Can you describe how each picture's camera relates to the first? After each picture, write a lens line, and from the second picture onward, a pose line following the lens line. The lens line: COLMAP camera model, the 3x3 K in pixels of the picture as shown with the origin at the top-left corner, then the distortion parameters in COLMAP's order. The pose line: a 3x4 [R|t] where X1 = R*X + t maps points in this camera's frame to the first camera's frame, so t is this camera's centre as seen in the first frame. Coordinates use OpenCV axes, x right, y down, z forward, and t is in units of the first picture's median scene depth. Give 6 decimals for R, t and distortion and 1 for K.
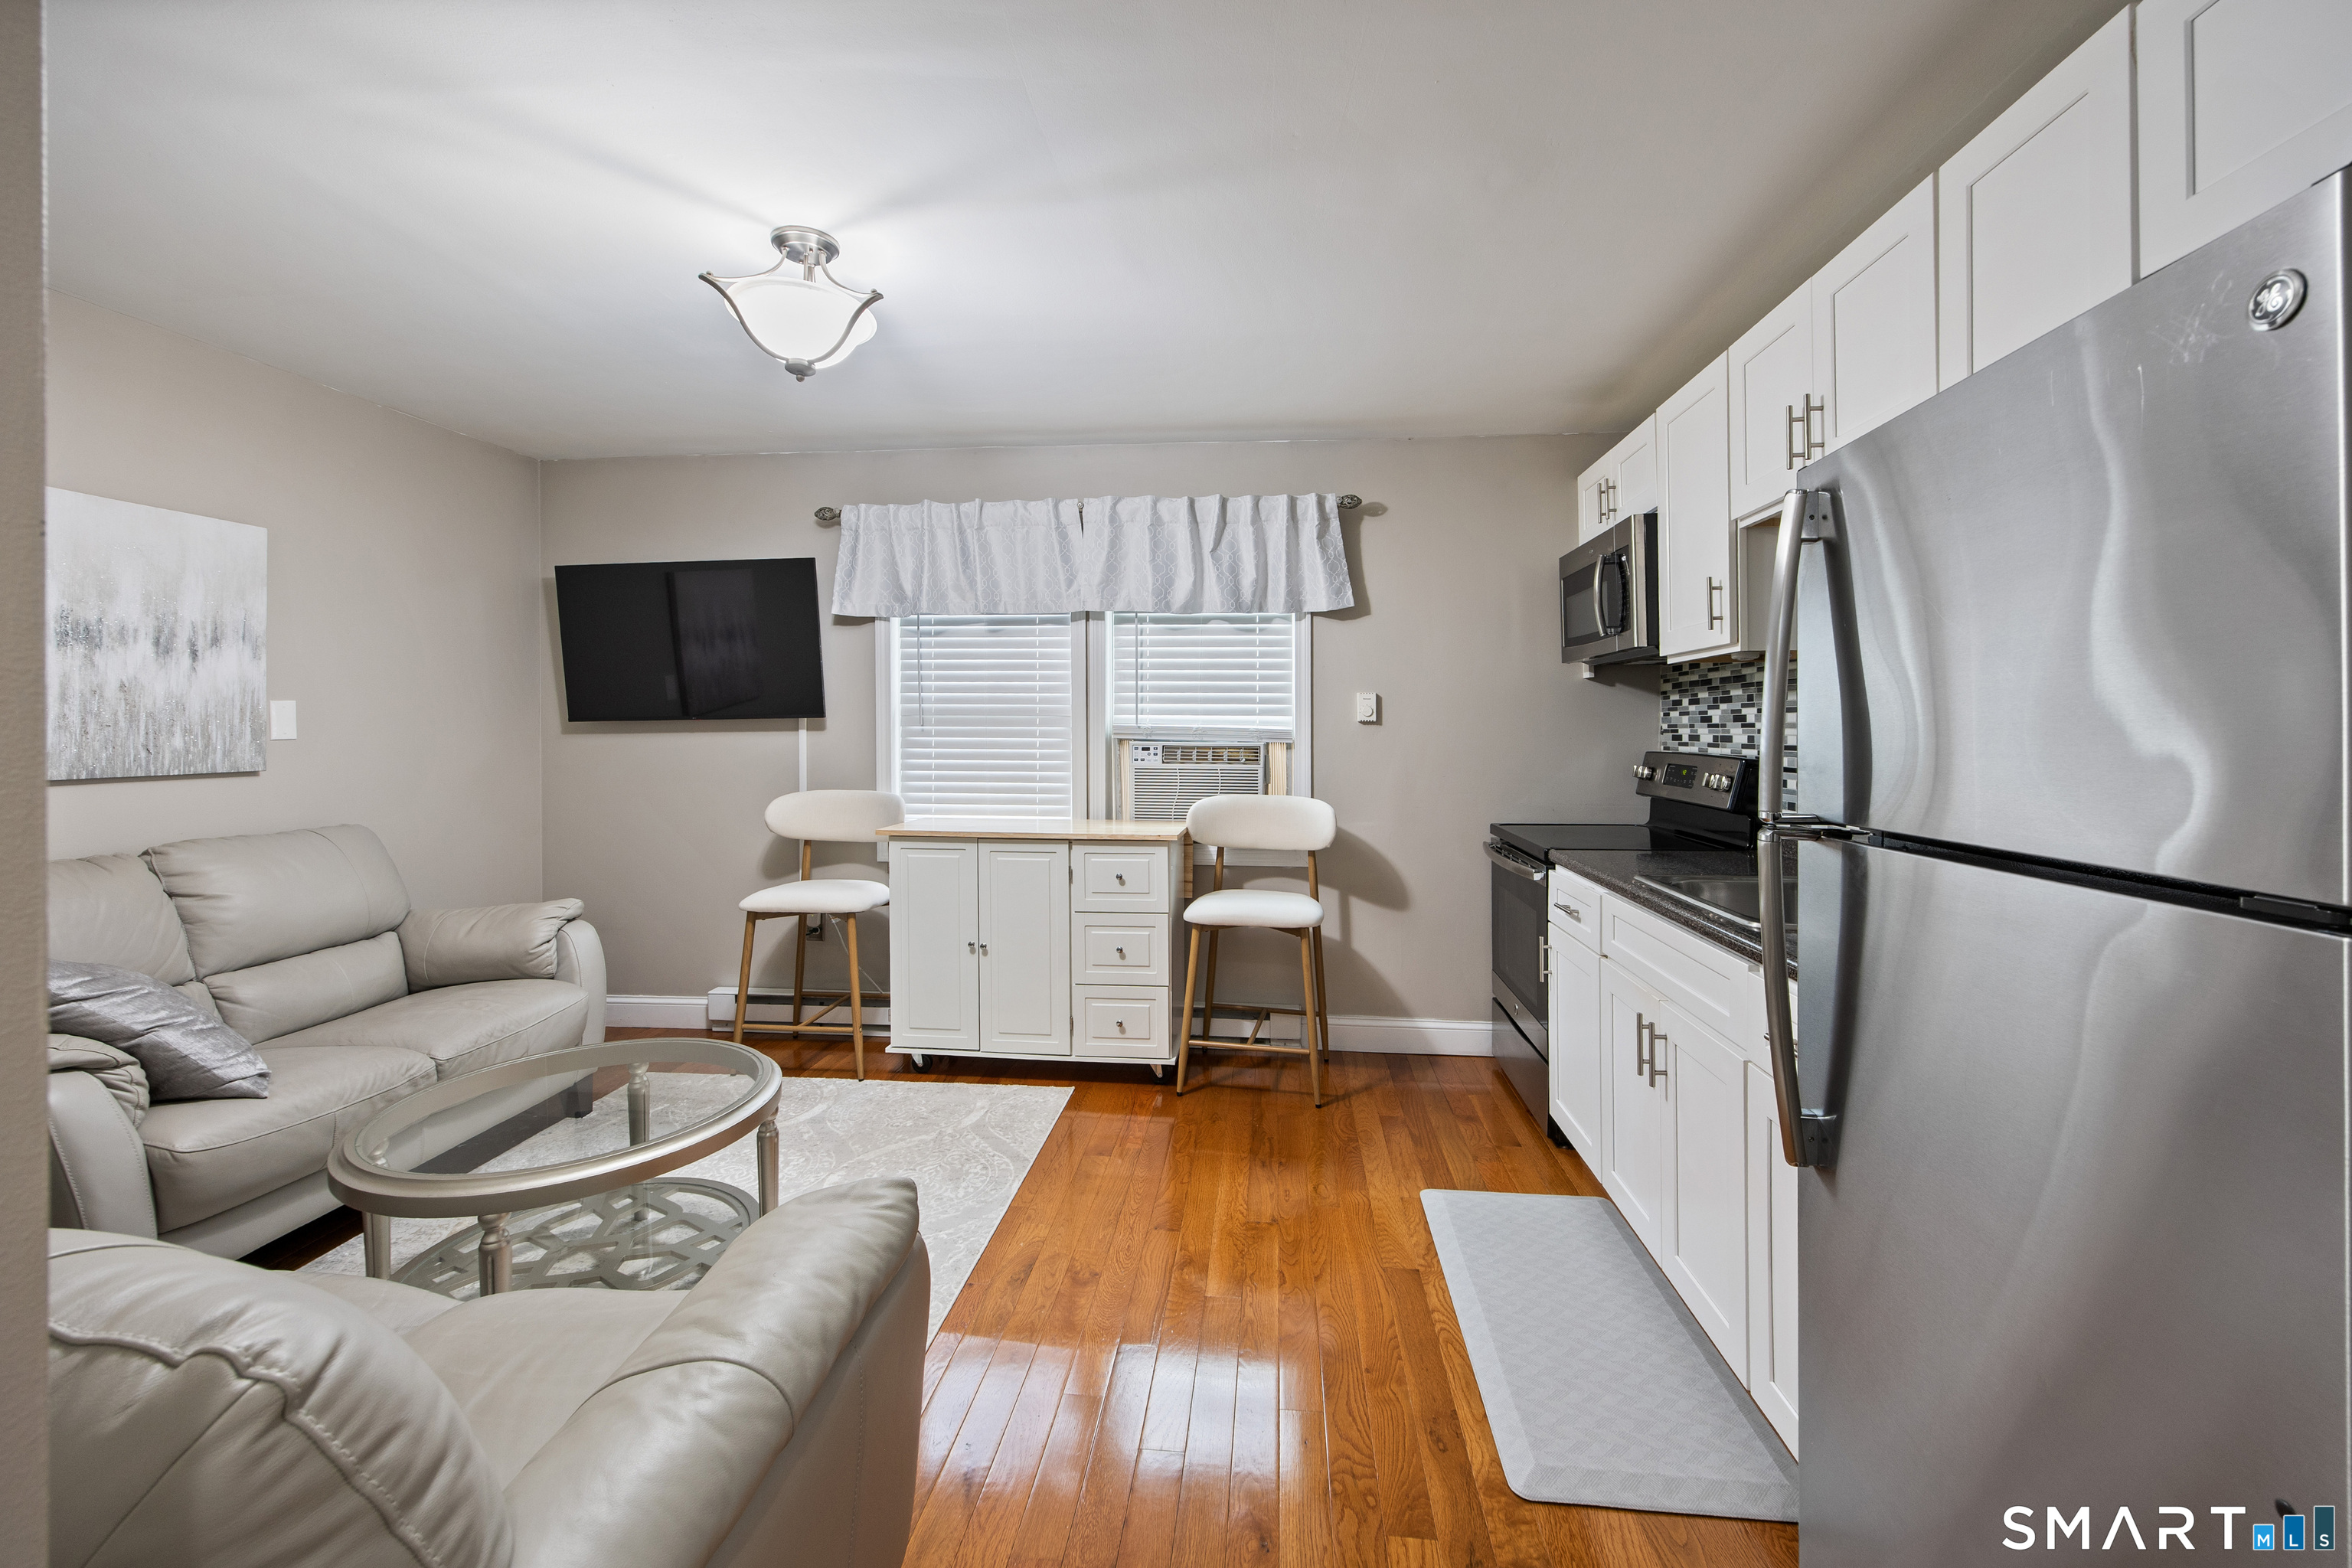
lens RADIAL K [[938.3, 0, 1182.6], [0, 938.3, 723.7], [0, 0, 1]] dist [0.000887, -0.000167]
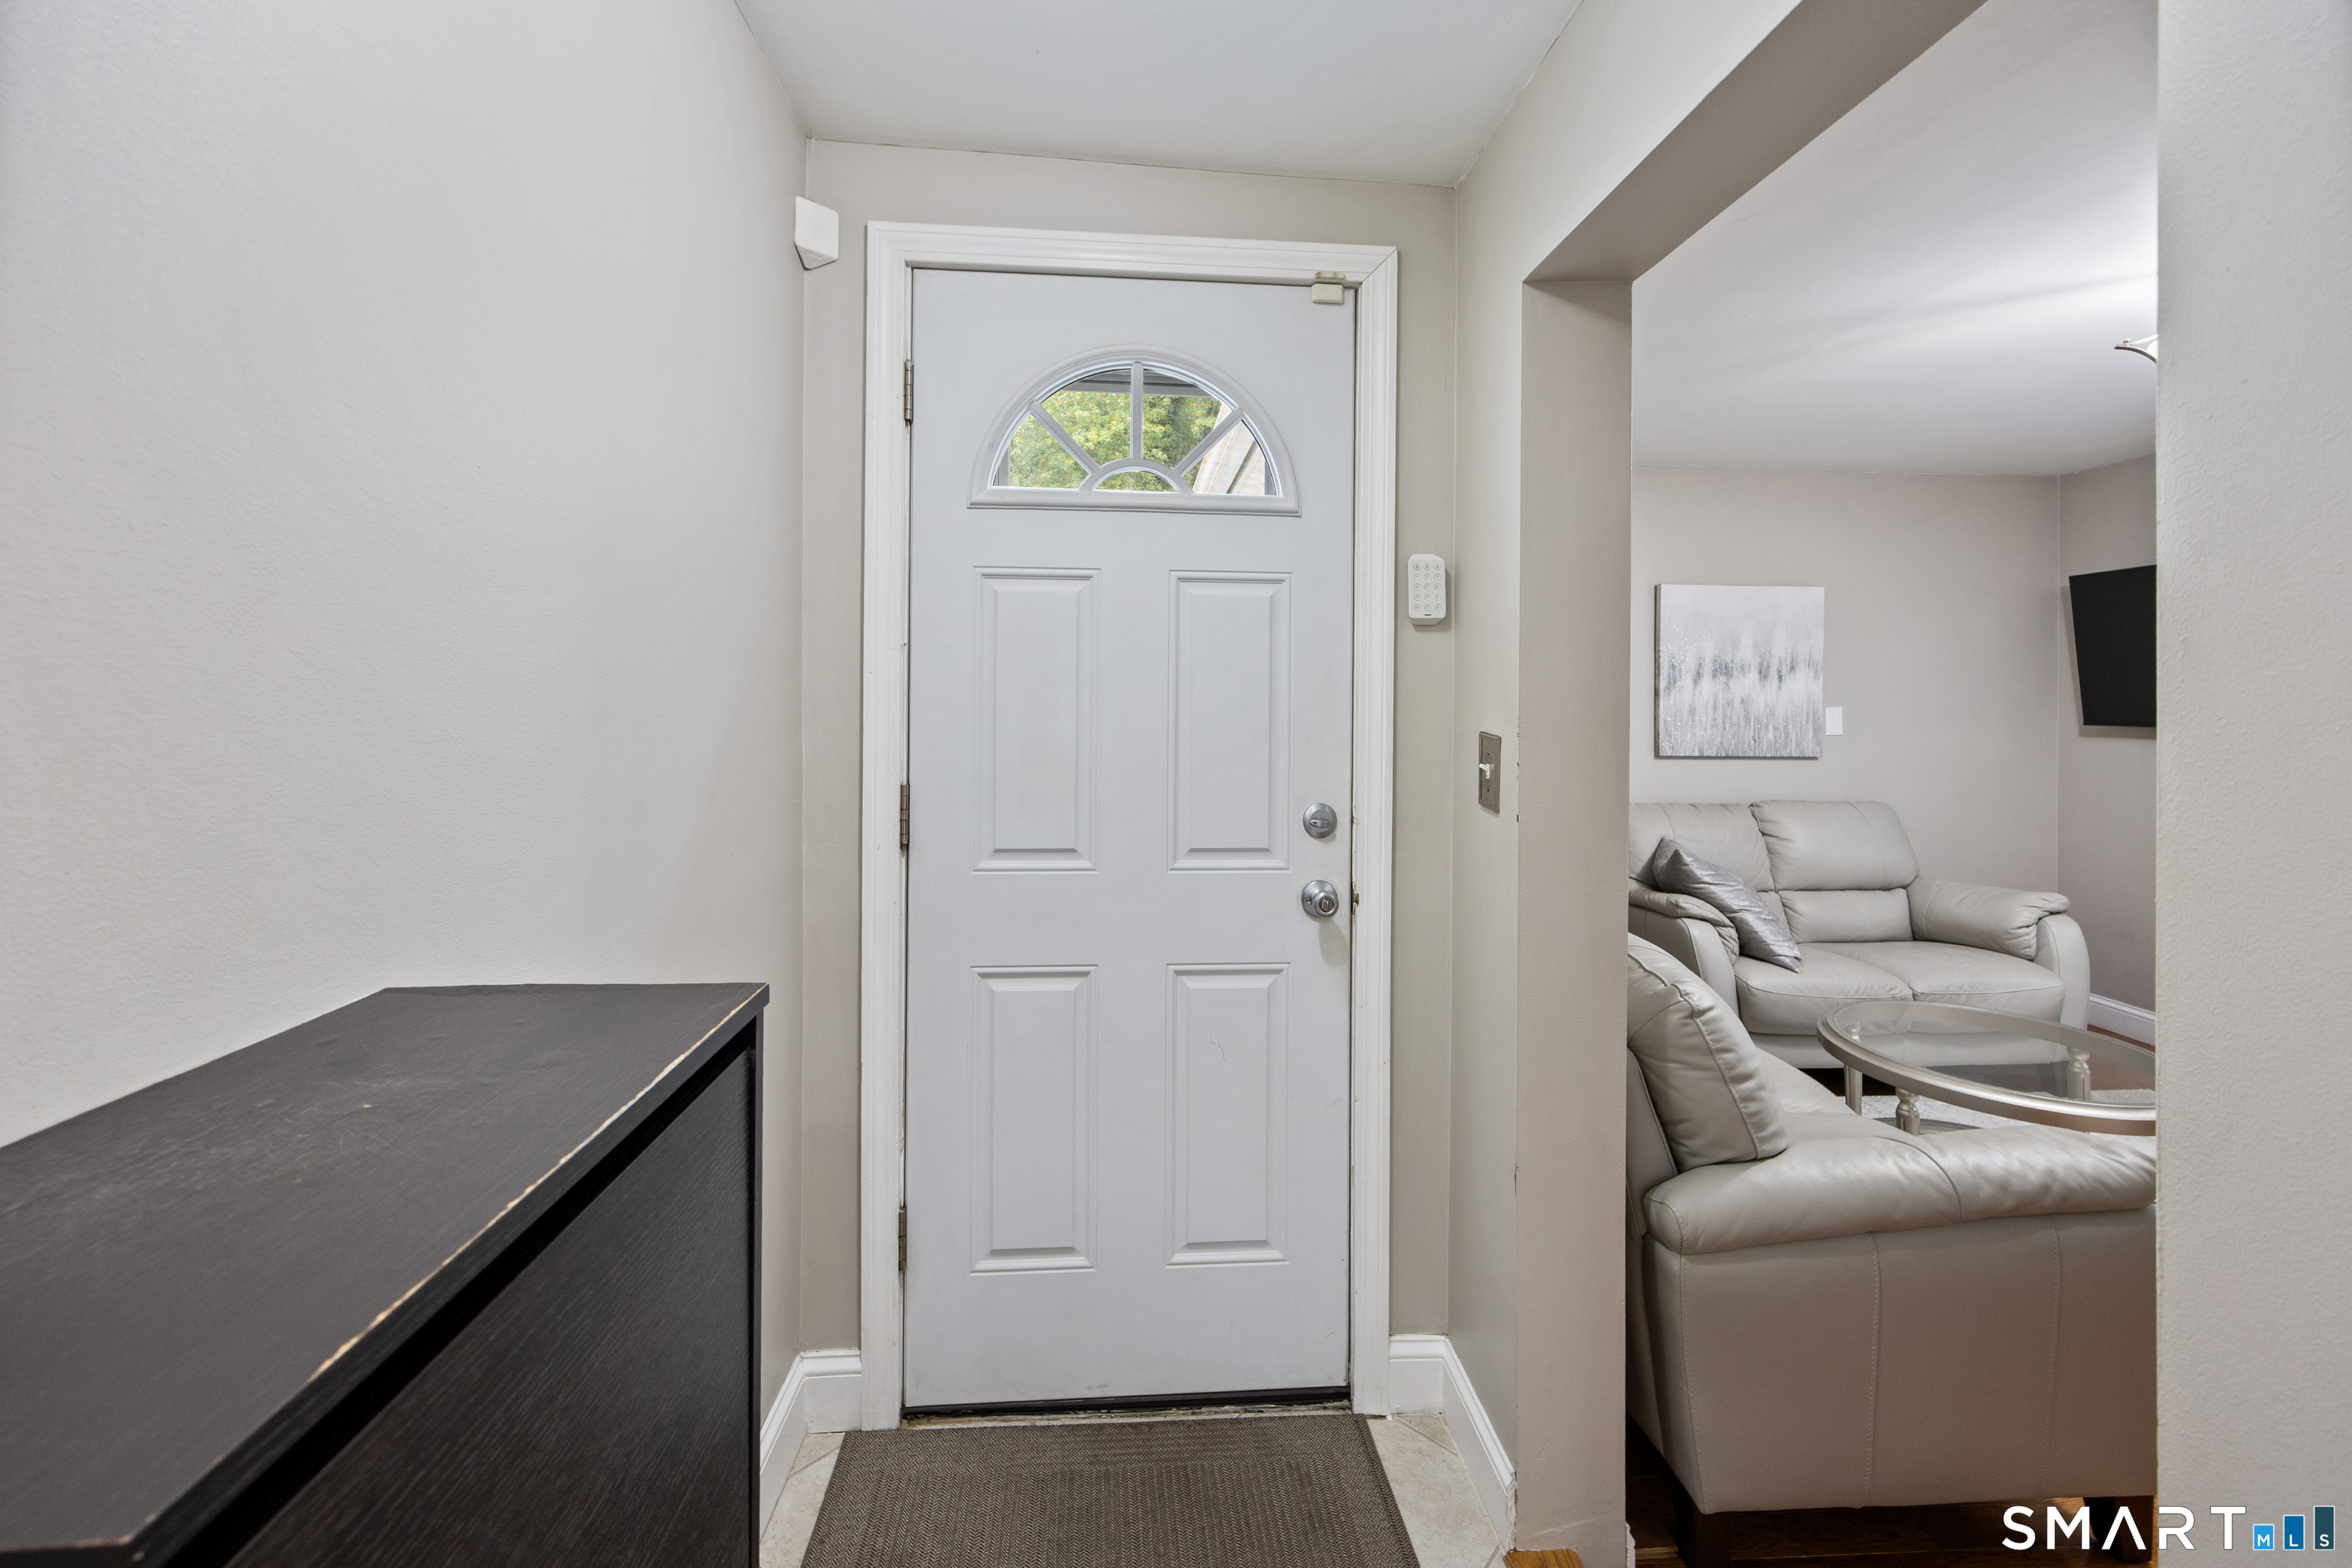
lens RADIAL K [[938.3, 0, 1188.5], [0, 938.3, 702.4], [0, 0, 1]] dist [0.000887, -0.000167]
pose [[0.152551, 0.011271, -0.988231, 0.315552], [-0.007959, 0.999917, 0.010176, -0.044337], [0.988264, 0.006313, 0.152628, -0.185010]]
